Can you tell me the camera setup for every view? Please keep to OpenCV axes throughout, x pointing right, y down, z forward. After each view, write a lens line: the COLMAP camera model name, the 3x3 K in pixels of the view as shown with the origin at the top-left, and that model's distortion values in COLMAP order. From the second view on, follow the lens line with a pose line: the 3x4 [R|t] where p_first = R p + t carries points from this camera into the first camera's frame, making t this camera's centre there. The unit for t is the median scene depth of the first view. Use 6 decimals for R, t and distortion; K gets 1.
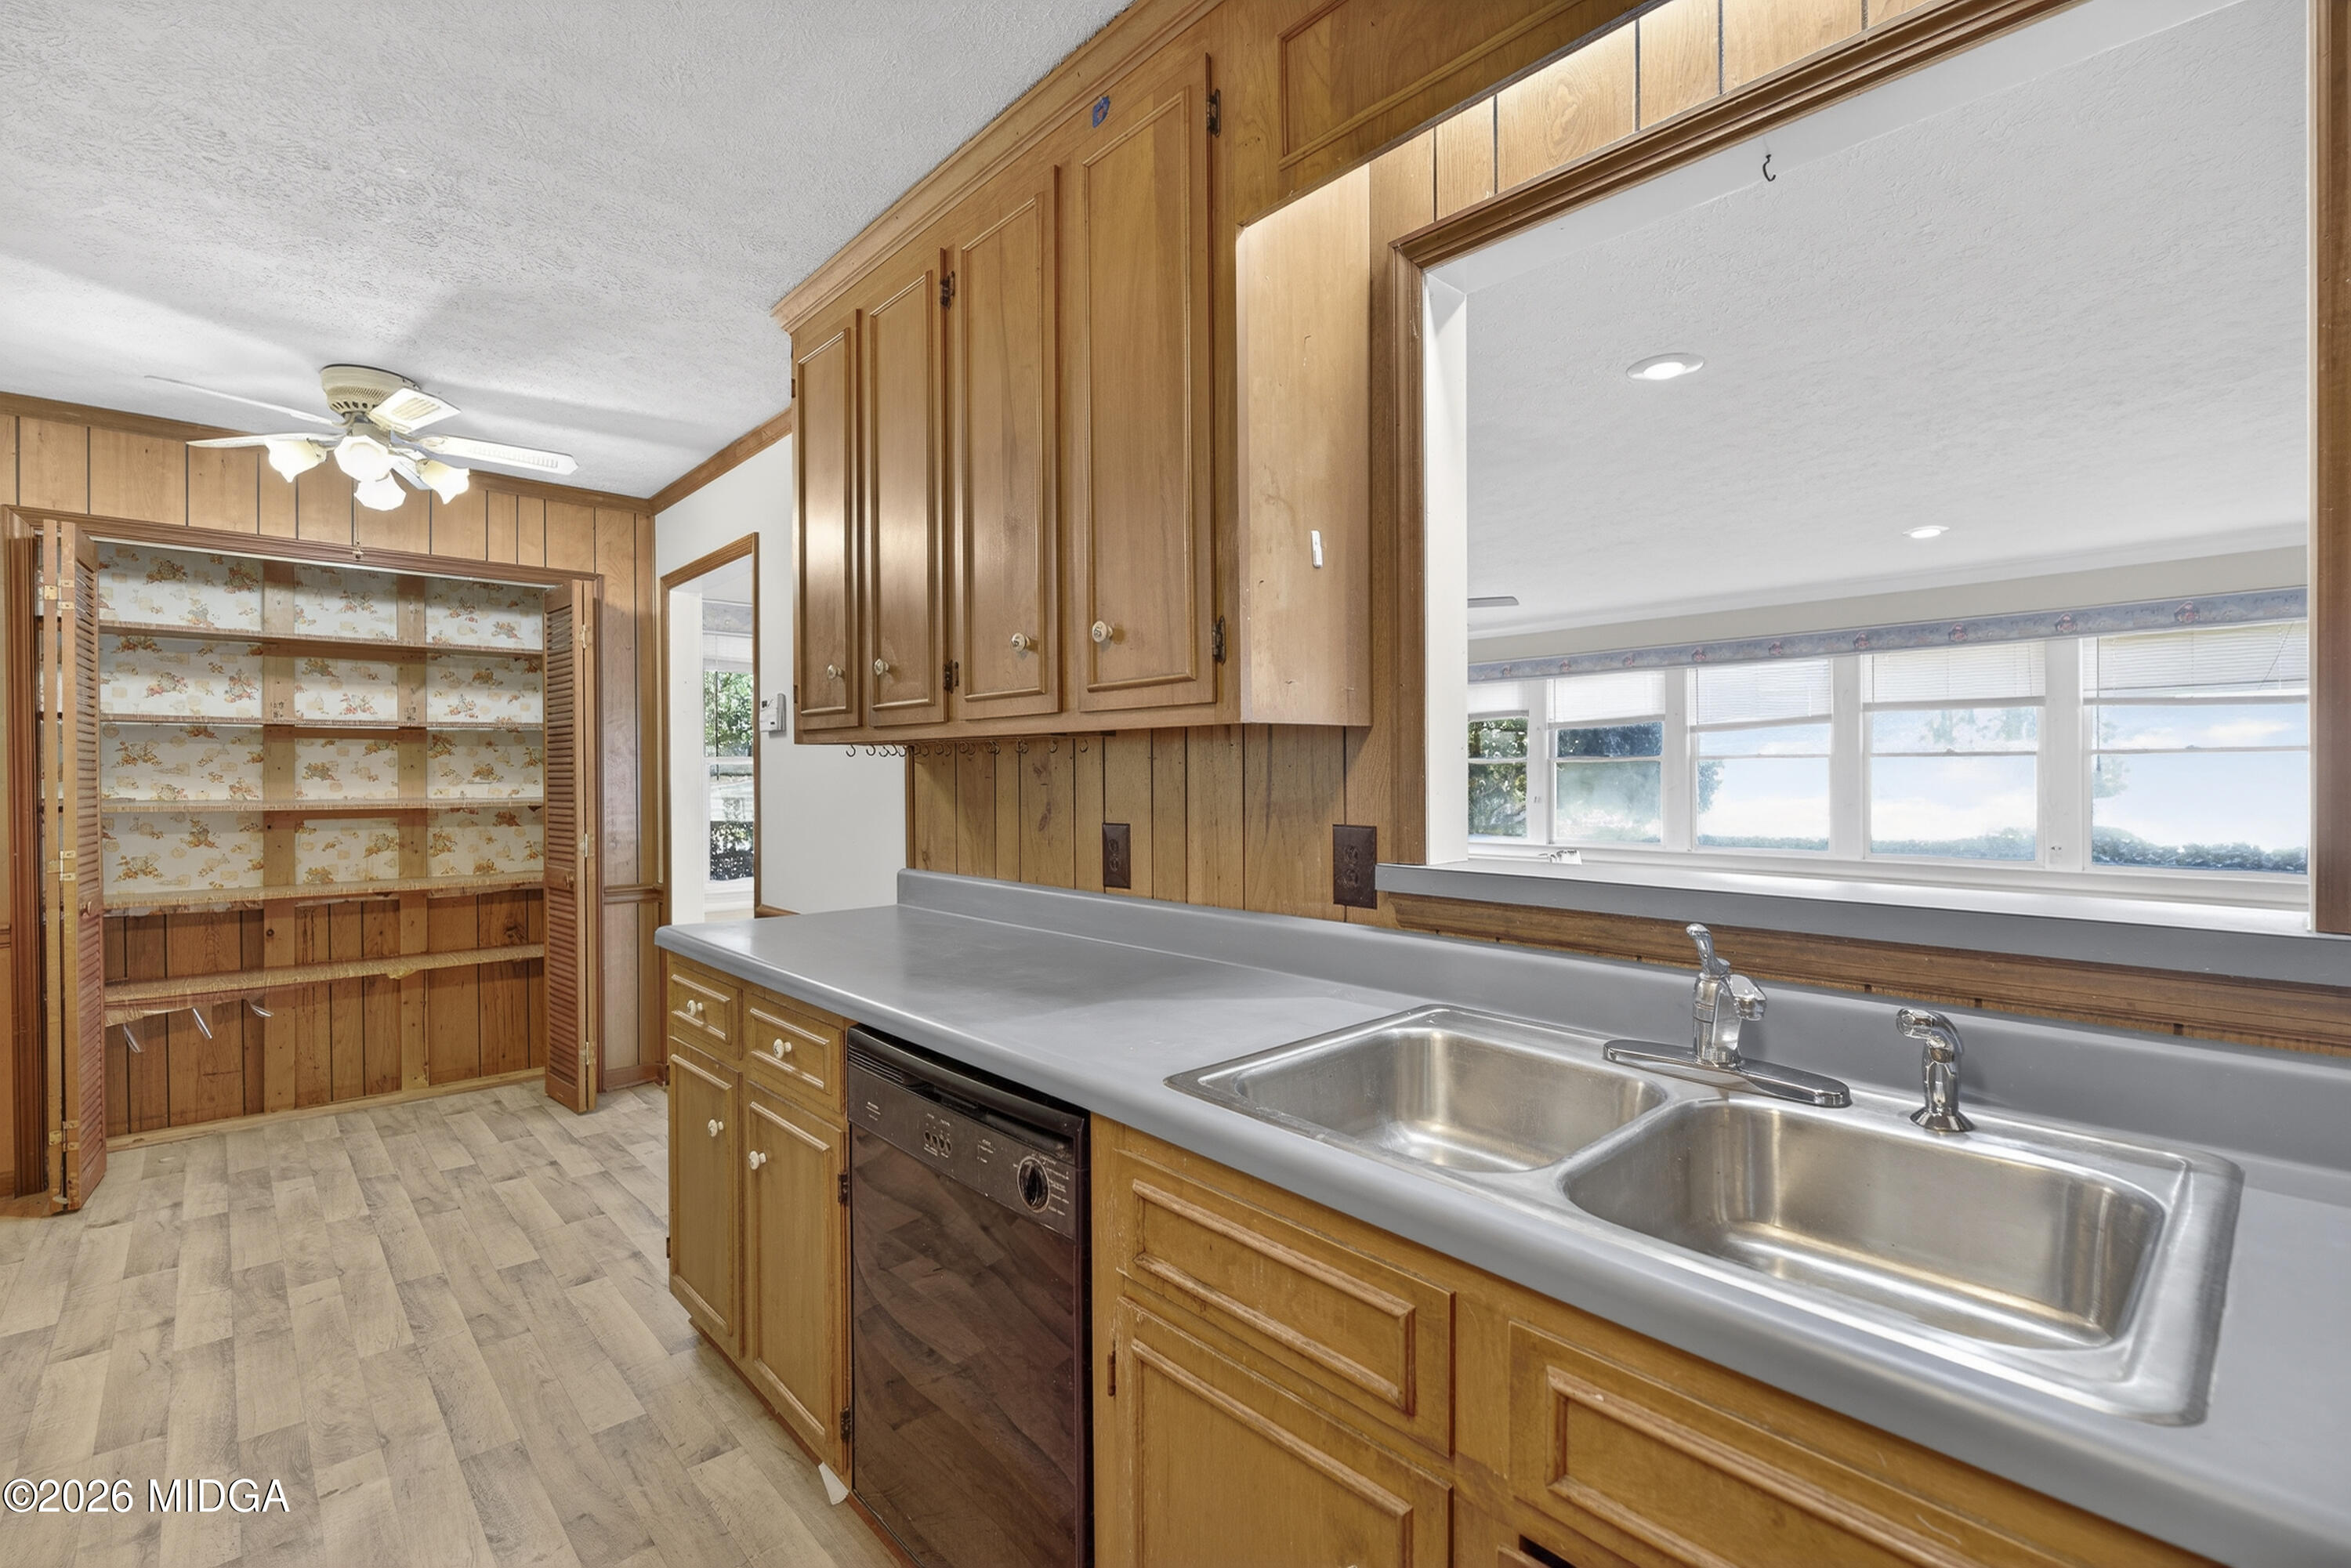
lens RADIAL K [[1037.5, 0, 1168.0], [0, 1037.5, 774.8], [0, 0, 1]] dist [0.002164, -0.003544]
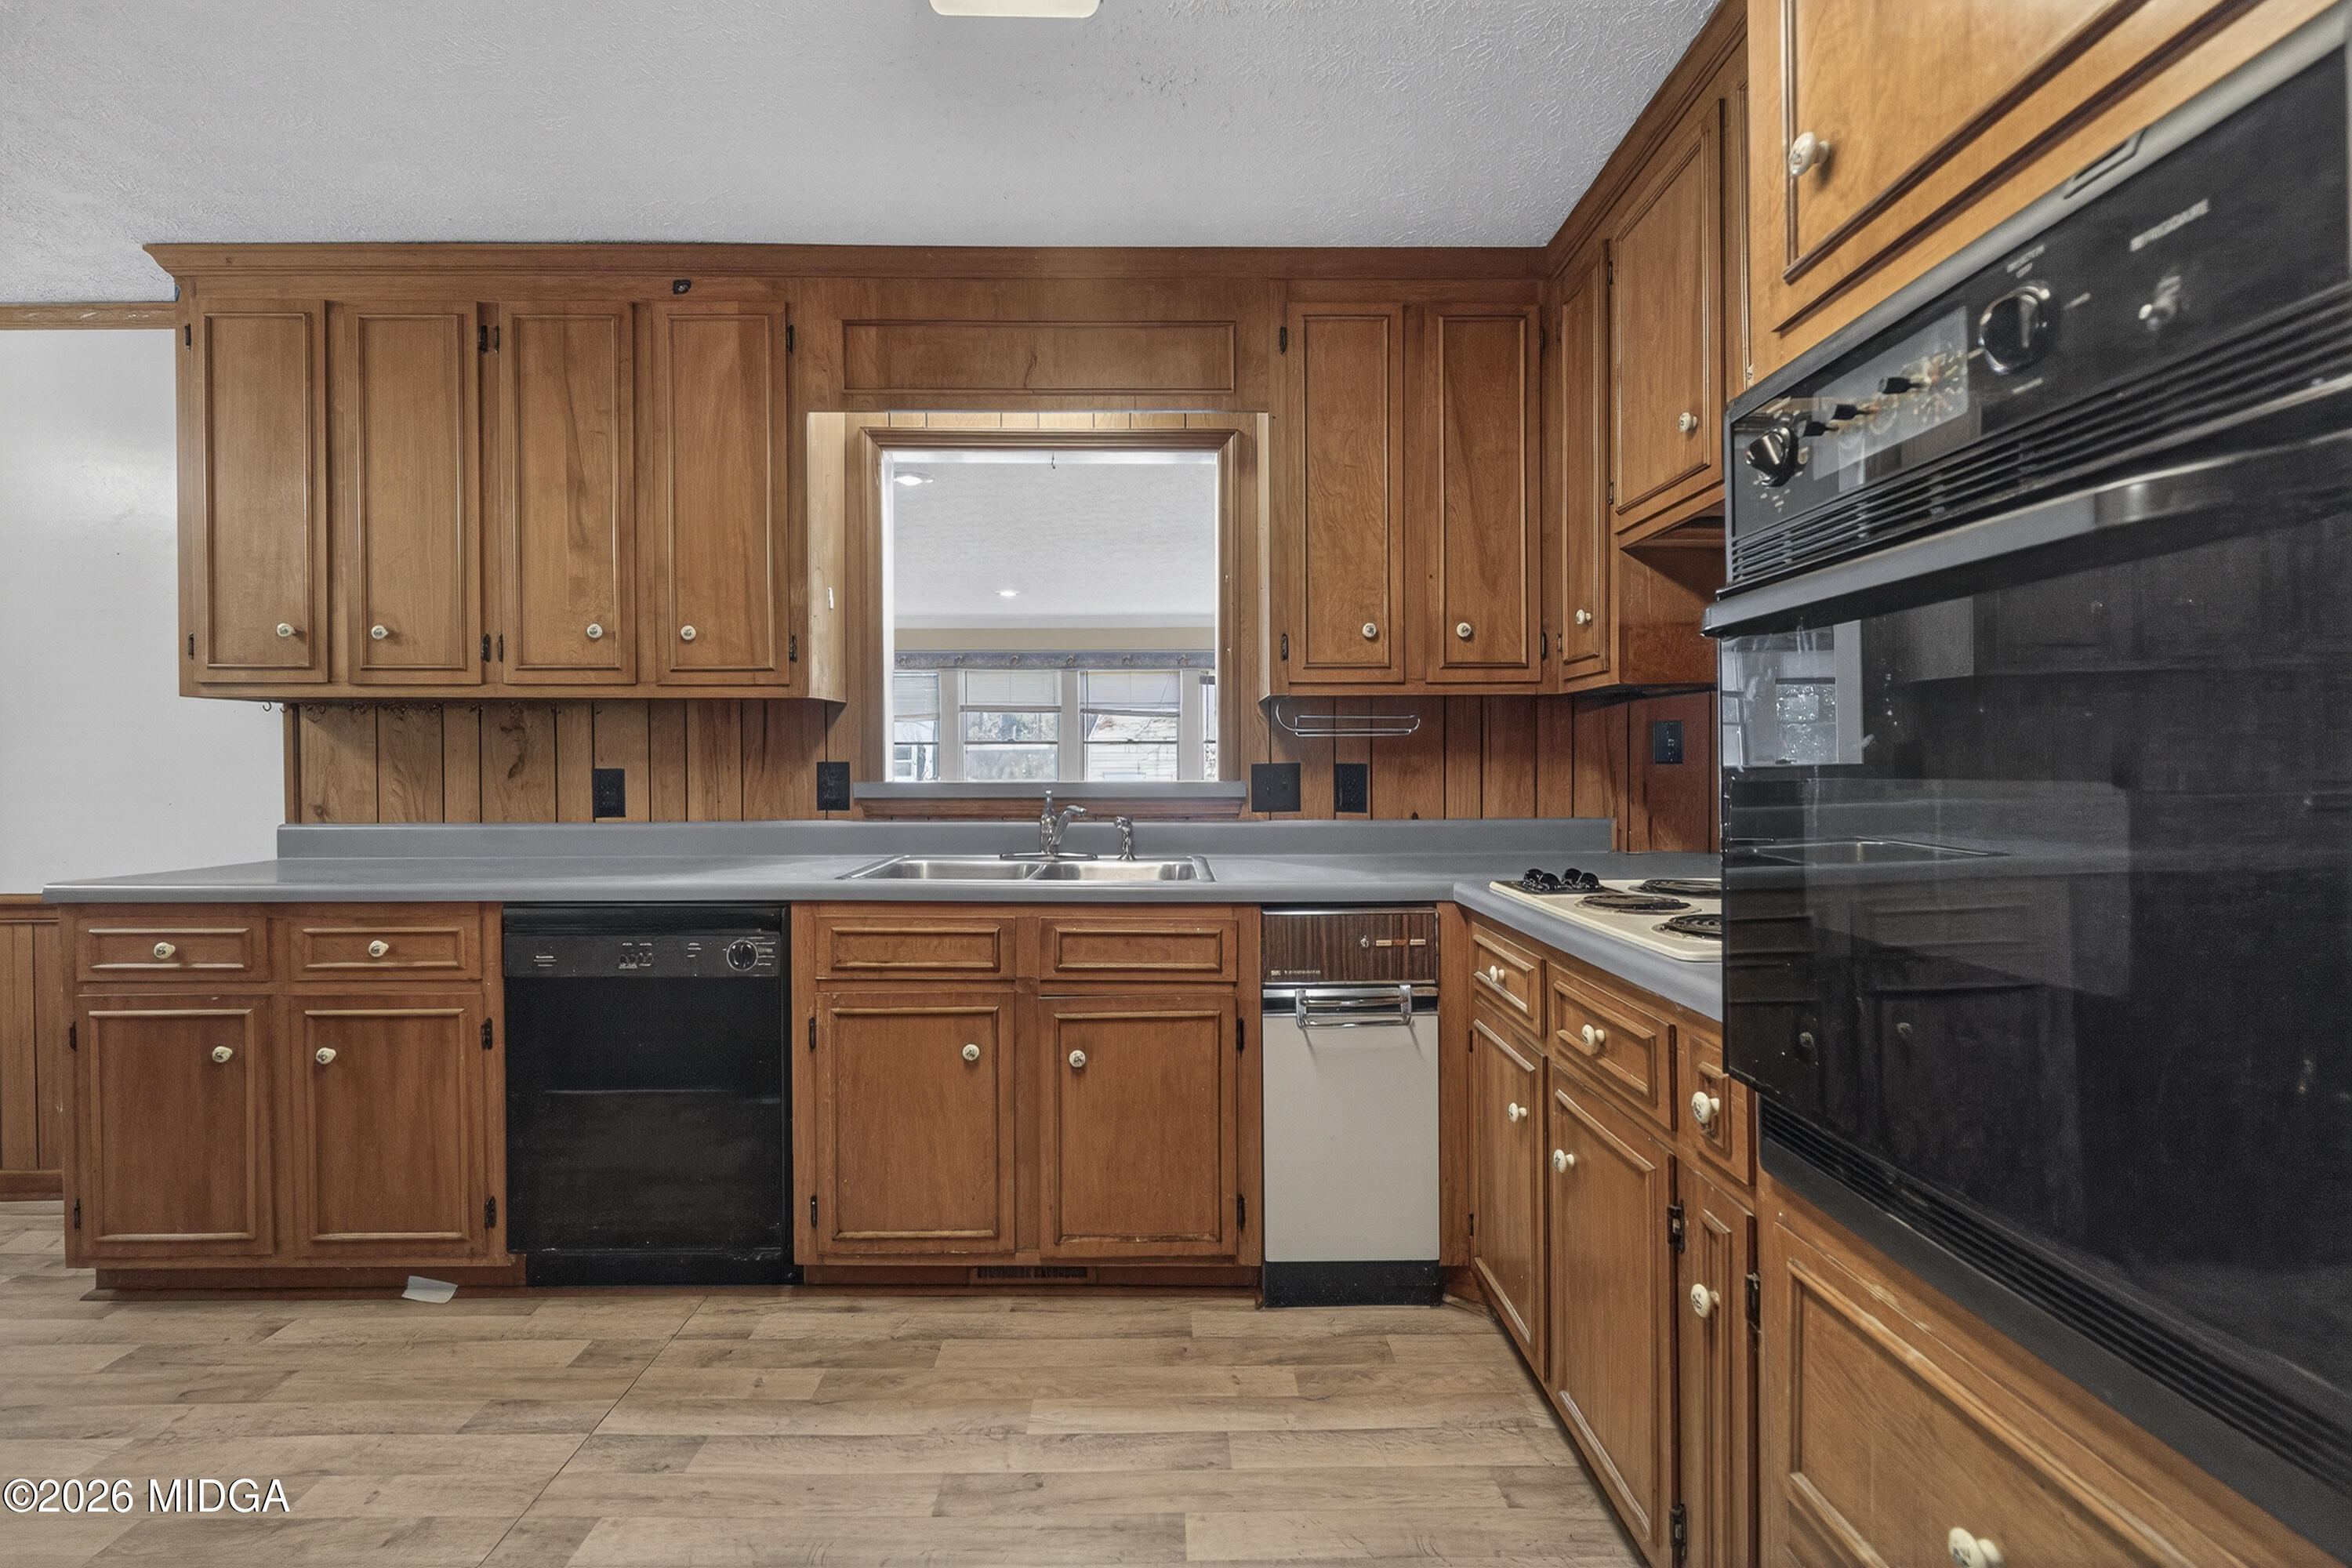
lens RADIAL K [[1038.0, 0, 1176.6], [0, 1038.0, 777.9], [0, 0, 1]] dist [0.002164, -0.003544]
pose [[0.658517, -0.008018, 0.752523, -0.668242], [0.002056, 0.999959, 0.008855, 0.056651], [-0.752563, -0.004284, 0.658507, -0.486697]]
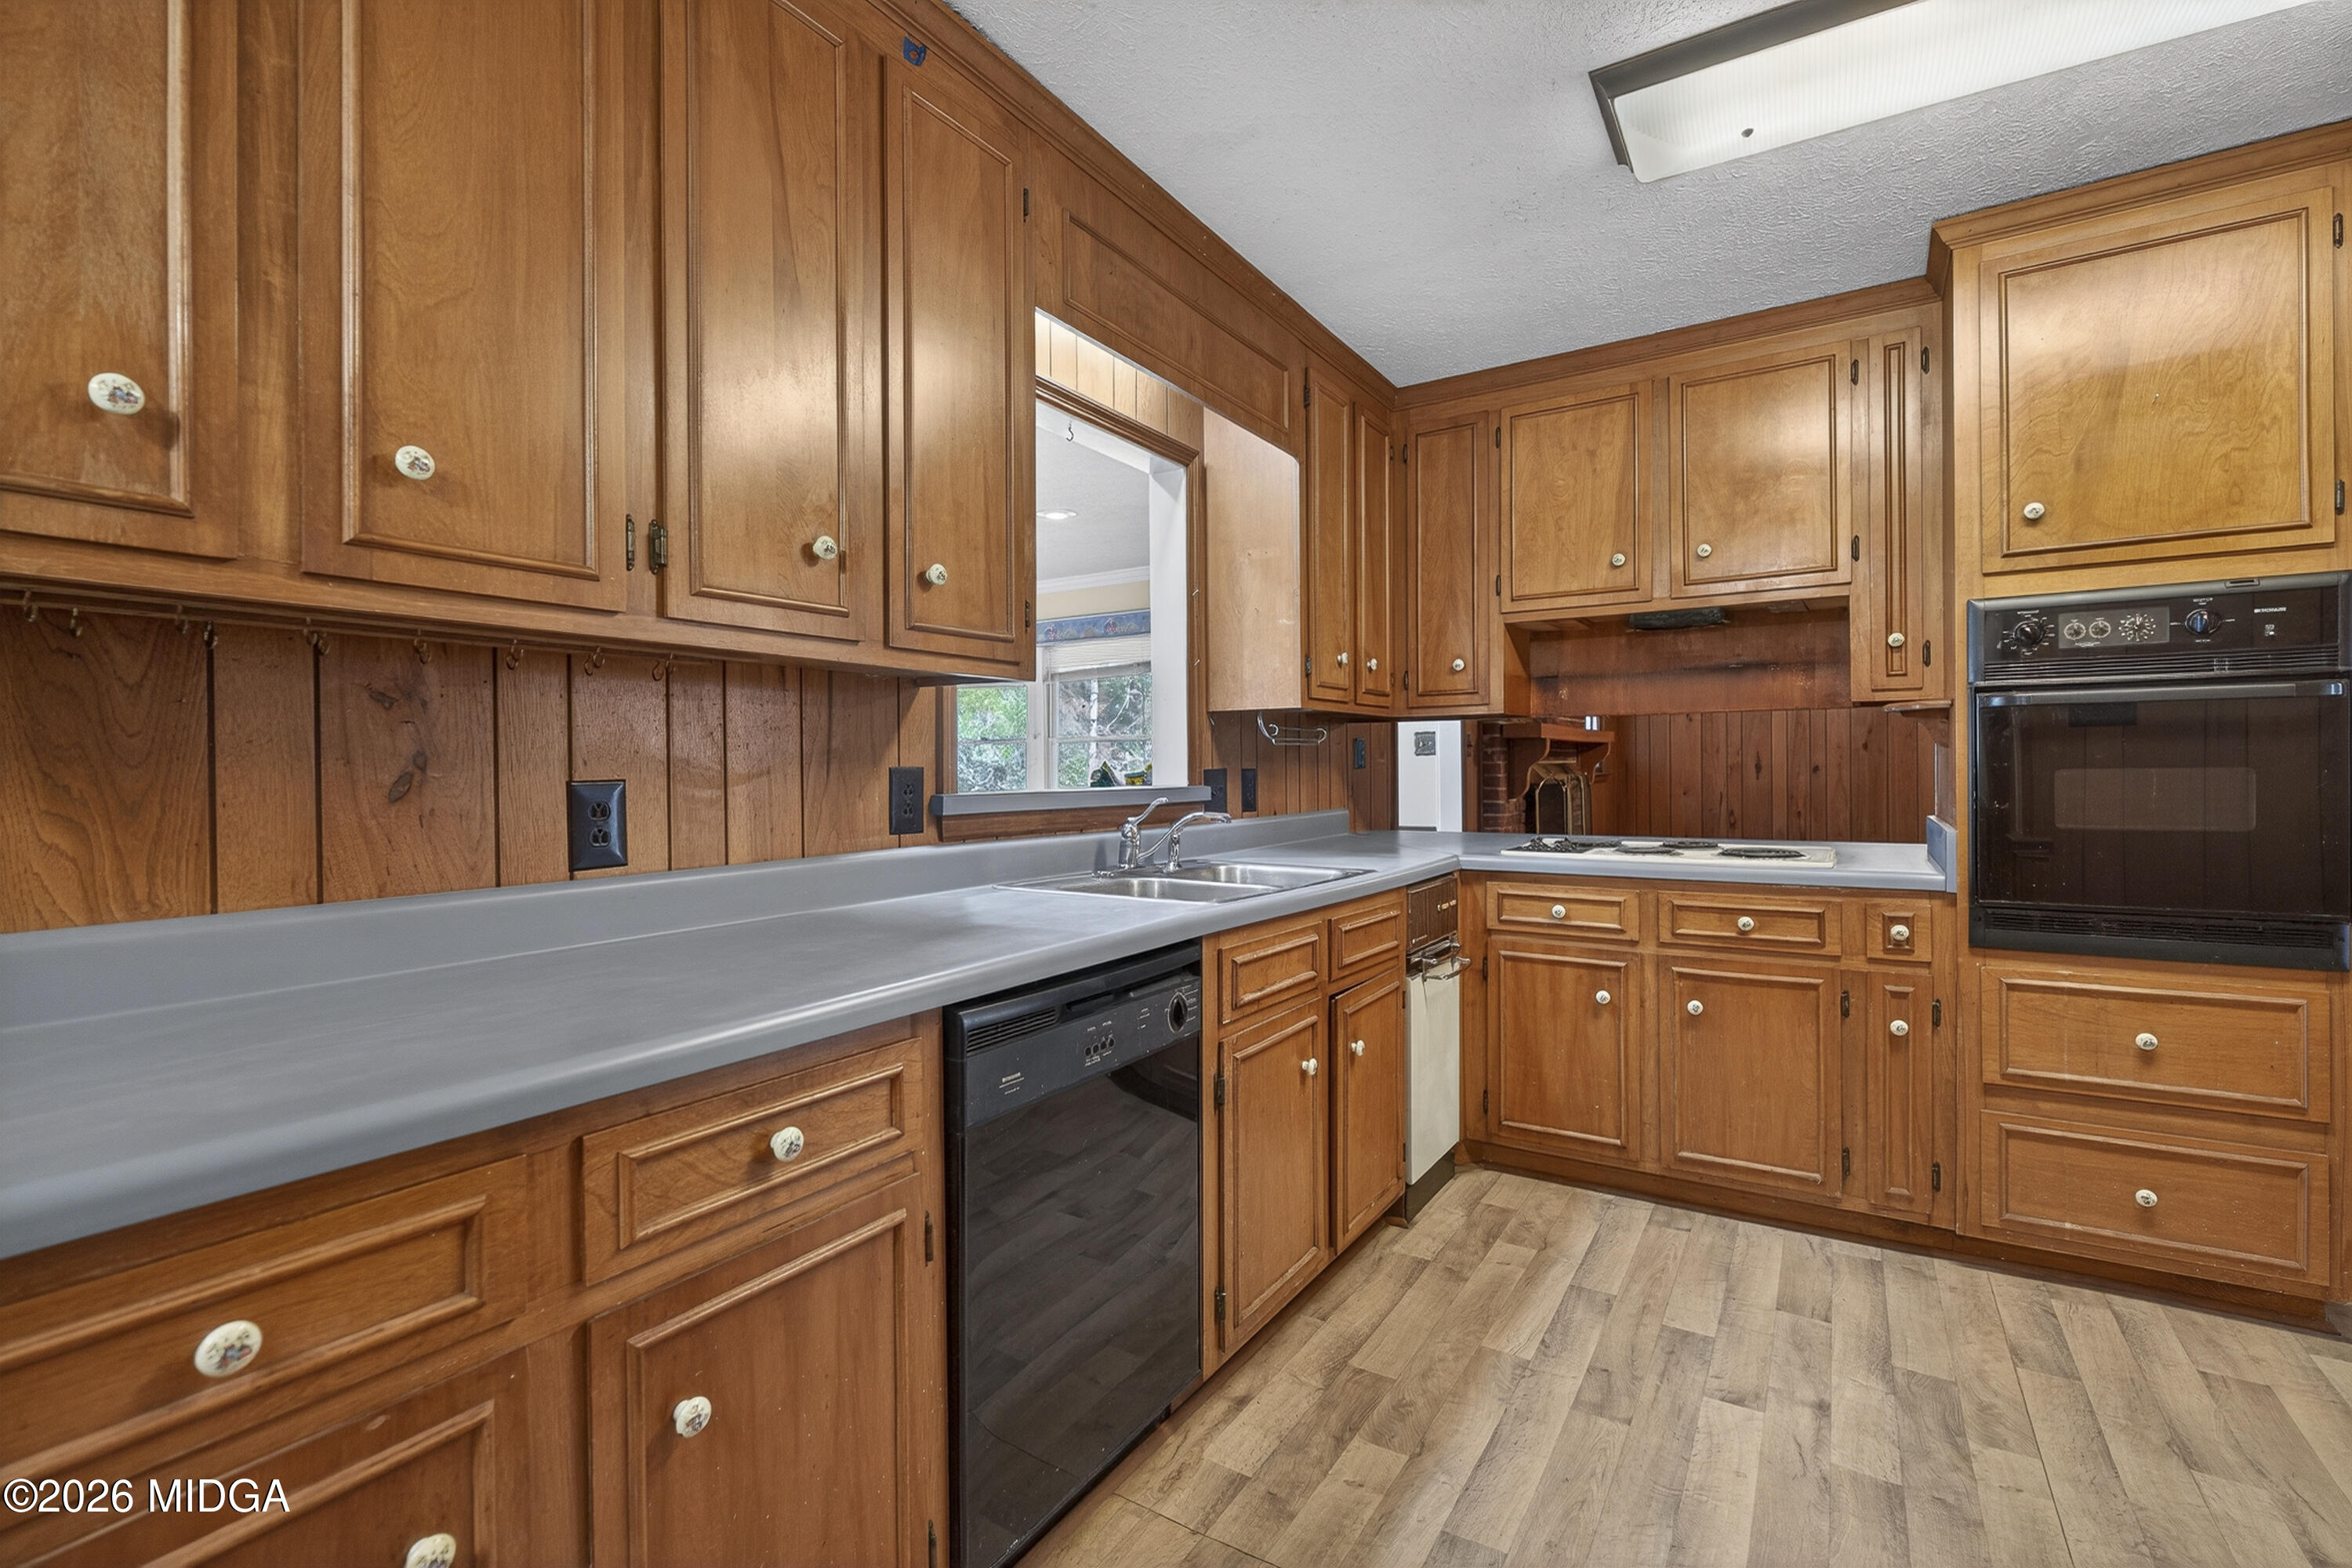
lens RADIAL K [[1038.0, 0, 1175.2], [0, 1038.0, 774.2], [0, 0, 1]] dist [0.002164, -0.003544]
pose [[-0.261085, 0.000451, 0.965316, -1.005285], [0.011366, 0.999932, 0.002606, 0.053085], [-0.965249, 0.011652, -0.261072, 0.941214]]
